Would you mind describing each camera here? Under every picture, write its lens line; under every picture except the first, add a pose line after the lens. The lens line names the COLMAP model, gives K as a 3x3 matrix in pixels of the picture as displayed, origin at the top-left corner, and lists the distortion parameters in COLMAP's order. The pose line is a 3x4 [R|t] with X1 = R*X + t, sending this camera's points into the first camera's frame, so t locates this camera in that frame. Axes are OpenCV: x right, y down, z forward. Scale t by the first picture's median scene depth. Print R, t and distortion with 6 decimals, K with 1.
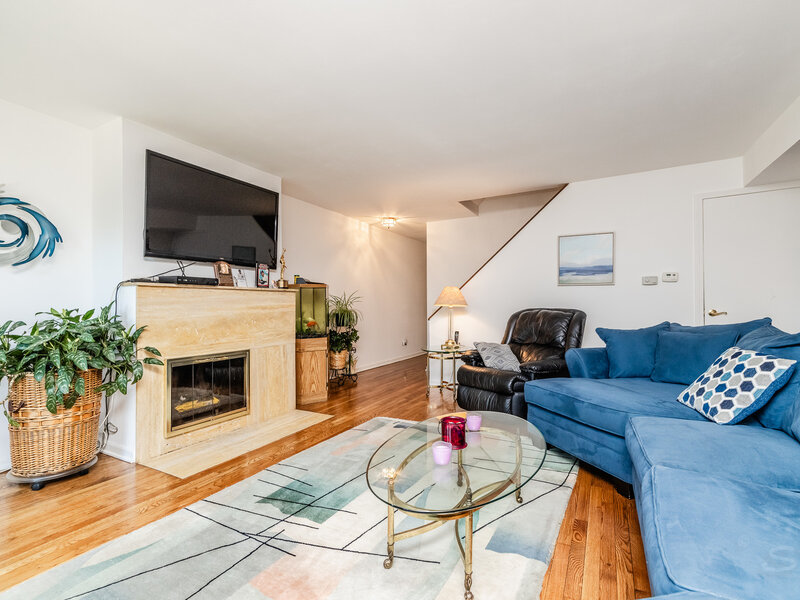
lens RADIAL K [[393.3, 0, 383.8], [0, 393.3, 303.9], [0, 0, 1]] dist [-0.000347, 0.000015]
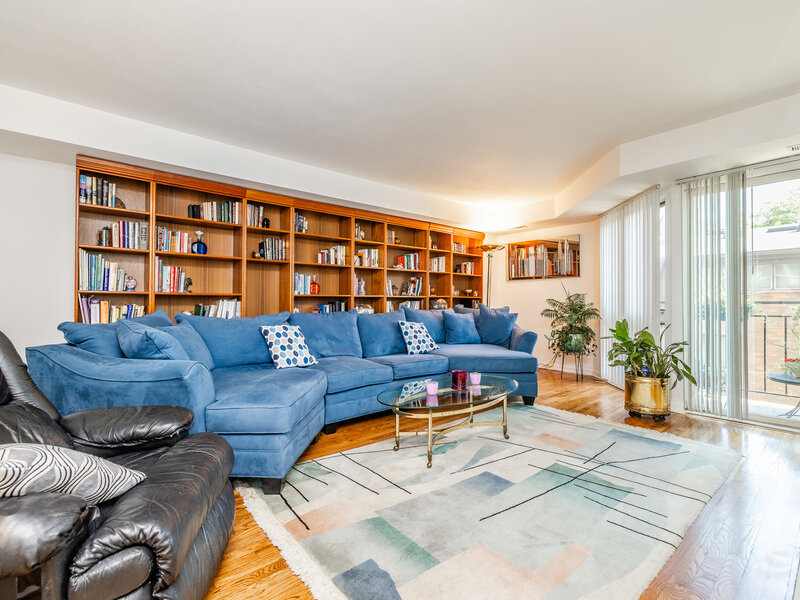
lens RADIAL K [[375.9, 0, 403.4], [0, 375.9, 299.9], [0, 0, 1]] dist [0.001501, 0.000235]
pose [[-0.944783, 0.006141, 0.327639, -0.046847], [0.002309, 0.999924, -0.012084, 0.016703], [-0.327688, -0.010660, -0.944726, 1.249882]]
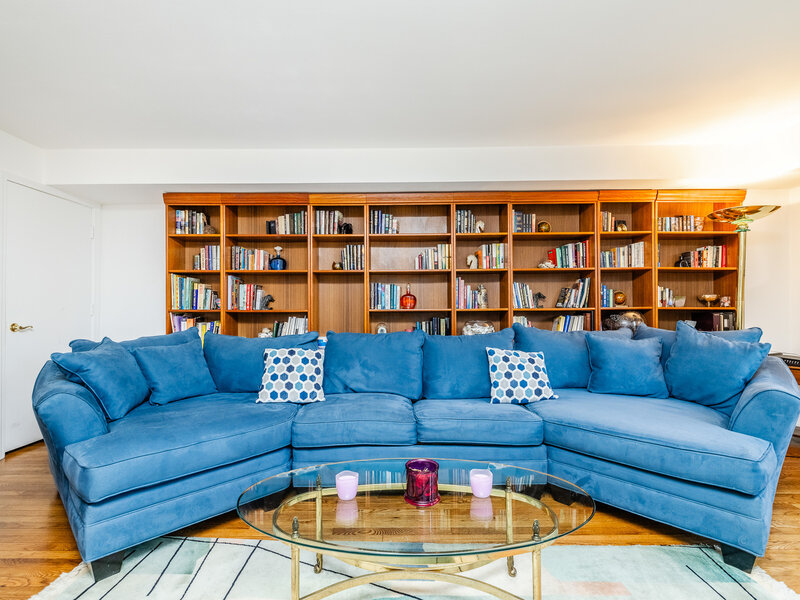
lens RADIAL K [[380.4, 0, 398.4], [0, 380.4, 311.0], [0, 0, 1]] dist [0.000630, 0.000167]
pose [[-0.498100, 0.015501, 0.866981, -0.220825], [0.003137, 0.999866, -0.016074, 0.005321], [-0.867114, -0.005287, -0.498082, 0.715507]]
